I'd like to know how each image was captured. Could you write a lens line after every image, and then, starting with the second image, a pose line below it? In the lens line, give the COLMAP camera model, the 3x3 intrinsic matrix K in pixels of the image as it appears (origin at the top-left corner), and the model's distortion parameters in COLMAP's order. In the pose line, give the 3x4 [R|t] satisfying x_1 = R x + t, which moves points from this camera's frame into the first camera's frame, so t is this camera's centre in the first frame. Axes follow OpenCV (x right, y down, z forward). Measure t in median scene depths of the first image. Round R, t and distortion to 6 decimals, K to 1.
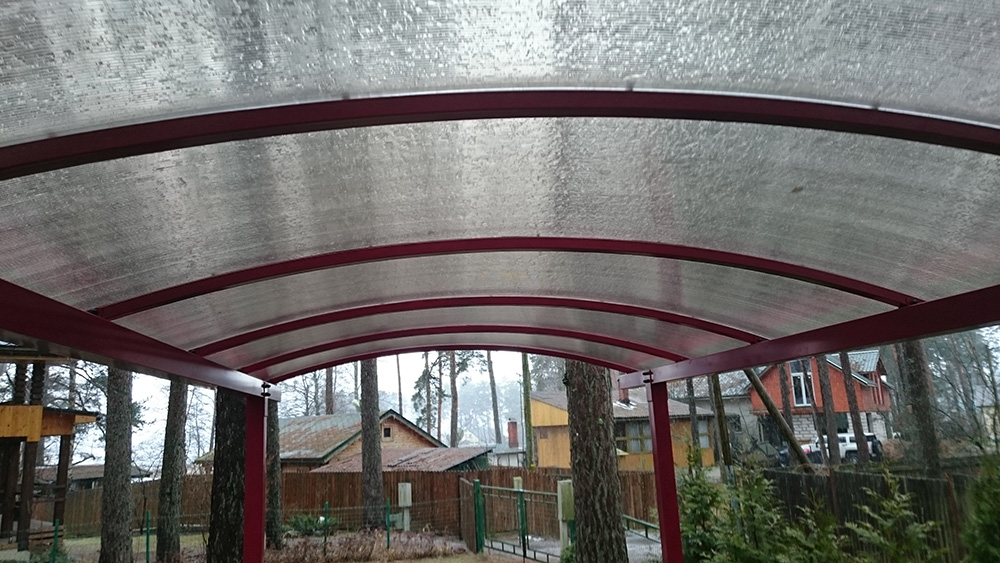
lens RADIAL K [[715.7, 0, 500.0], [0, 715.7, 281.5], [0, 0, 1]] dist [0.012964, 0.002170]
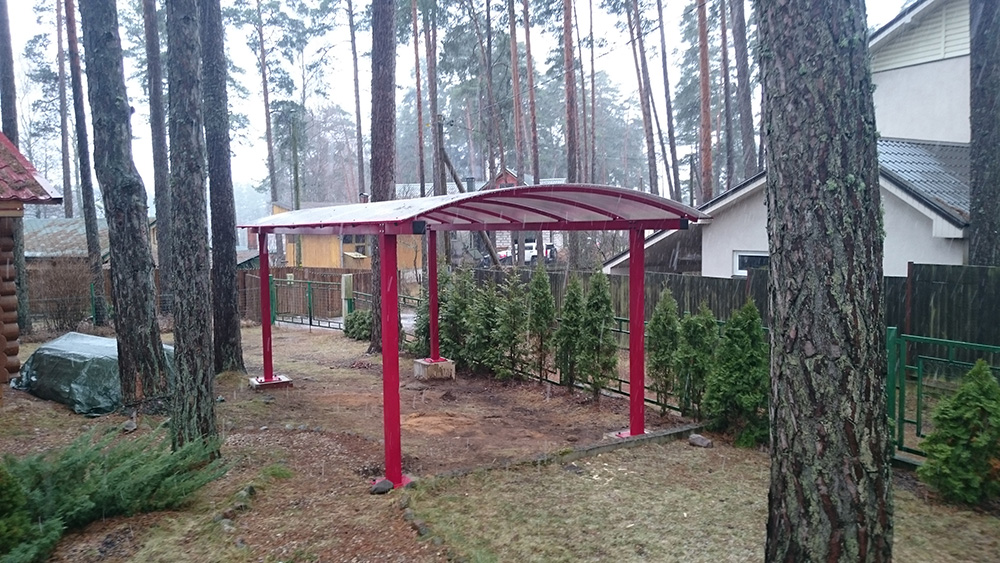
lens RADIAL K [[715.7, 0, 500.0], [0, 715.7, 281.5], [0, 0, 1]] dist [0.012964, 0.002170]
pose [[0.927748, -0.001123, 0.373205, -0.071376], [-0.099024, 0.963412, 0.249061, -0.047817], [-0.359829, -0.268022, 0.893693, -0.194543]]
